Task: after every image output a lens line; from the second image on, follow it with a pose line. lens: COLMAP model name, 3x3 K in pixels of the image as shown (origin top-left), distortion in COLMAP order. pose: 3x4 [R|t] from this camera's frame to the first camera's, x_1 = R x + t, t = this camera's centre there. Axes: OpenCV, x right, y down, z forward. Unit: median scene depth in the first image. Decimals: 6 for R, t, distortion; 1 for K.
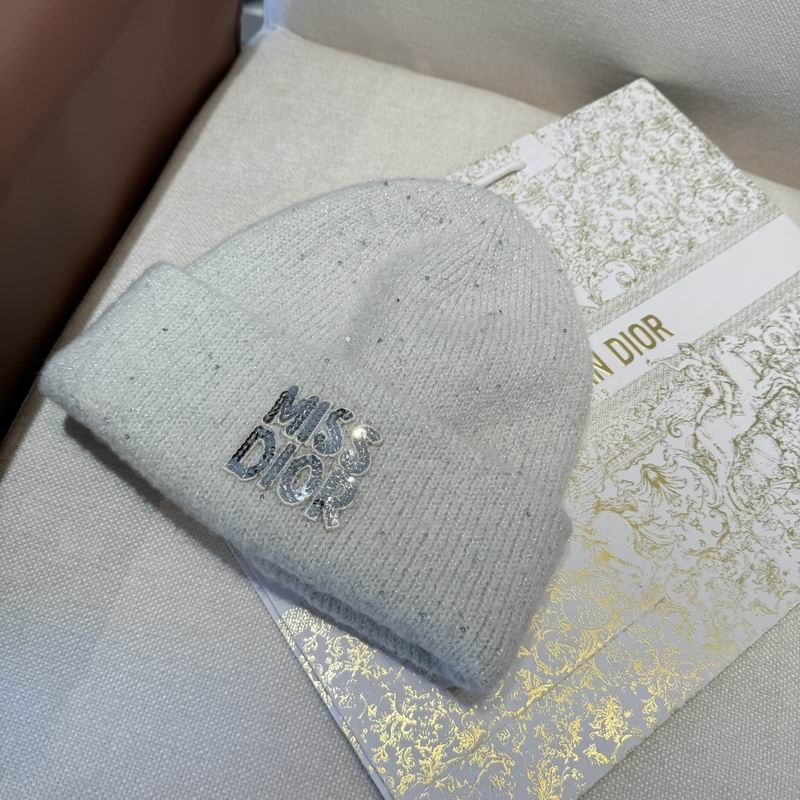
lens RADIAL K [[771.7, 0, 400.4], [0, 771.7, 395.6], [0, 0, 1]] dist [-0.037184, 0.000000]
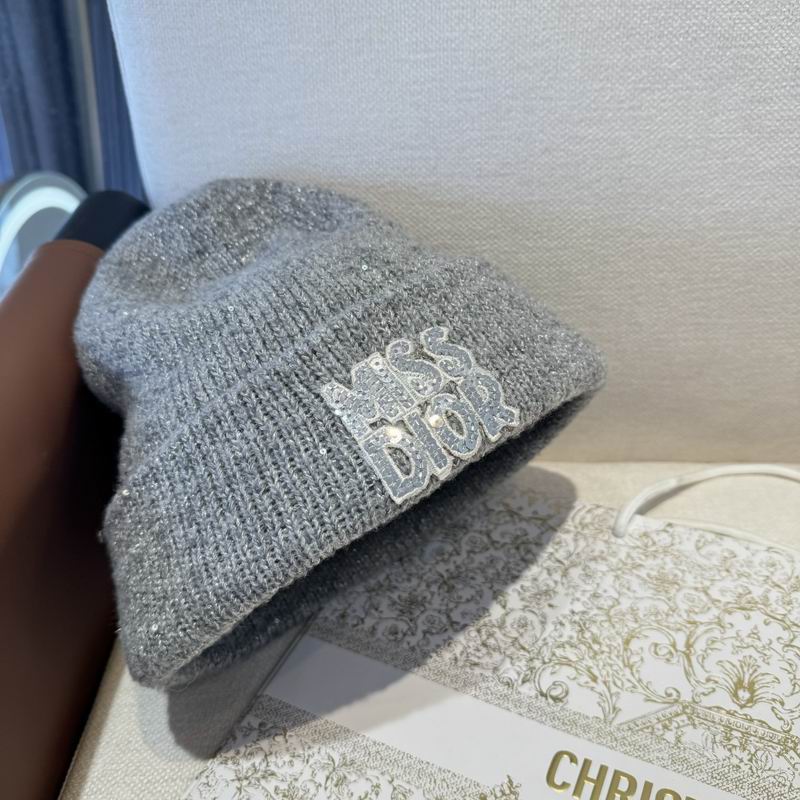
lens RADIAL K [[771.7, 0, 394.2], [0, 771.7, 399.1], [0, 0, 1]] dist [-0.037184, 0.000000]
pose [[0.961229, -0.262836, 0.083408, -0.019522], [0.274283, 0.880134, -0.387471, -0.161871], [0.028431, 0.395325, 0.918101, 0.192018]]
